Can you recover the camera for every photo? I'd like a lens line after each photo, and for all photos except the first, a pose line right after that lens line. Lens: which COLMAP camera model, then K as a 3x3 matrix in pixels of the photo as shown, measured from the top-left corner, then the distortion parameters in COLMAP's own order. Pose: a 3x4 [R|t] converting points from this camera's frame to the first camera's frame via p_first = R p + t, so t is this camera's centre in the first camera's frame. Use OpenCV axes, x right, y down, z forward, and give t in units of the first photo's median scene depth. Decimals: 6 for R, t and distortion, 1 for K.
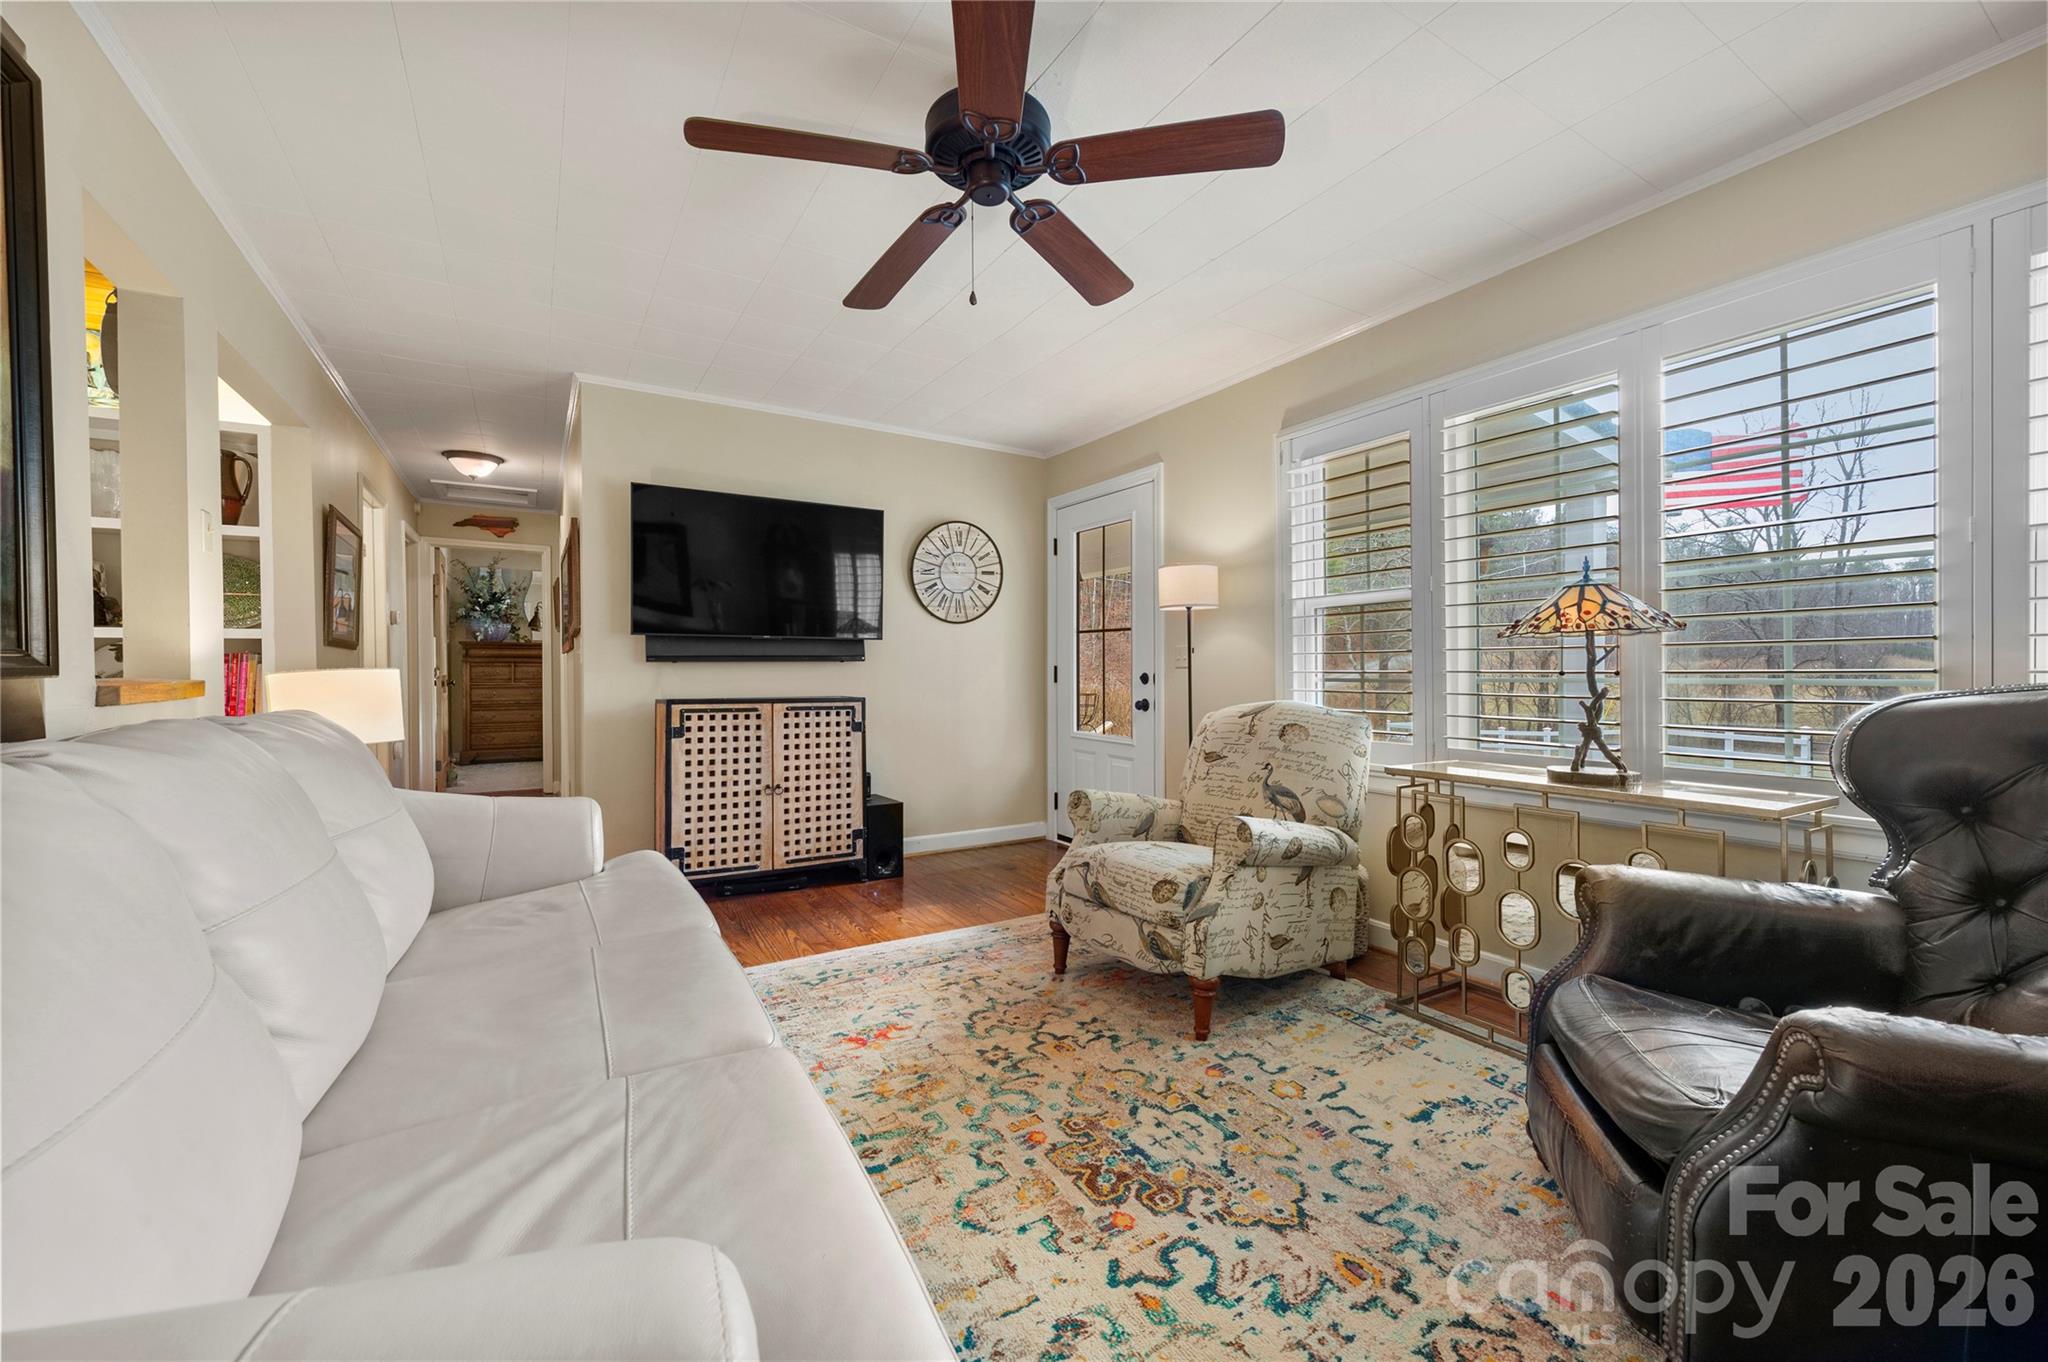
lens RADIAL K [[823.2, 0, 1022.0], [0, 823.2, 672.9], [0, 0, 1]] dist [0.000159, 0.000015]
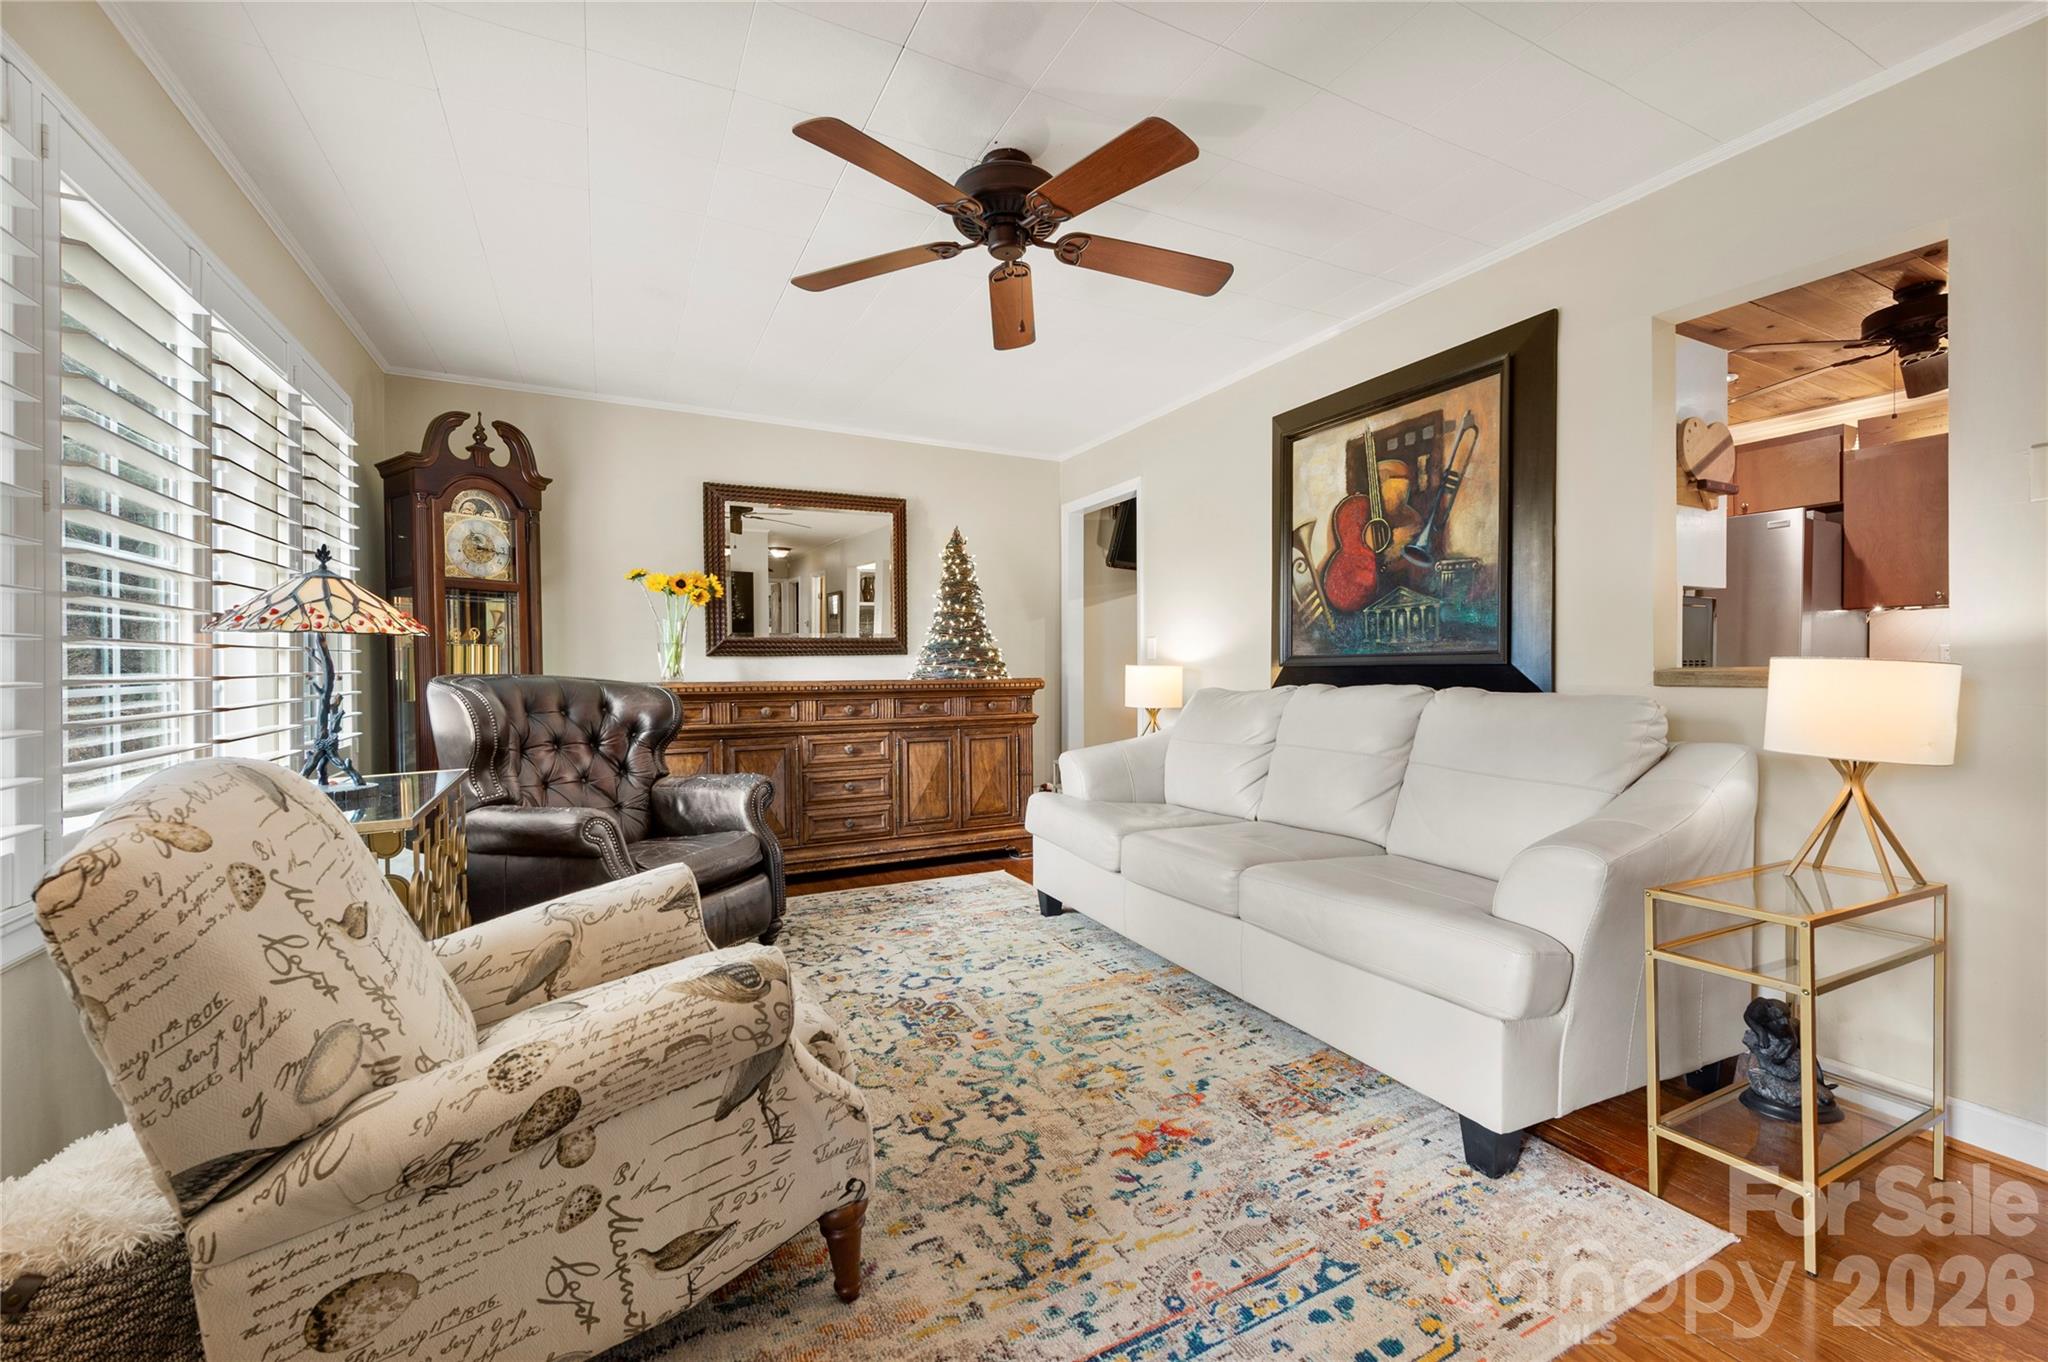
lens RADIAL K [[853.8, 0, 1027.6], [0, 853.8, 672.4], [0, 0, 1]] dist [-0.000015, -0.000001]
pose [[-0.997637, 0.013039, 0.067452, -0.140611], [0.014331, 0.999722, 0.018717, -0.016641], [-0.067189, 0.019639, -0.997547, 2.140143]]
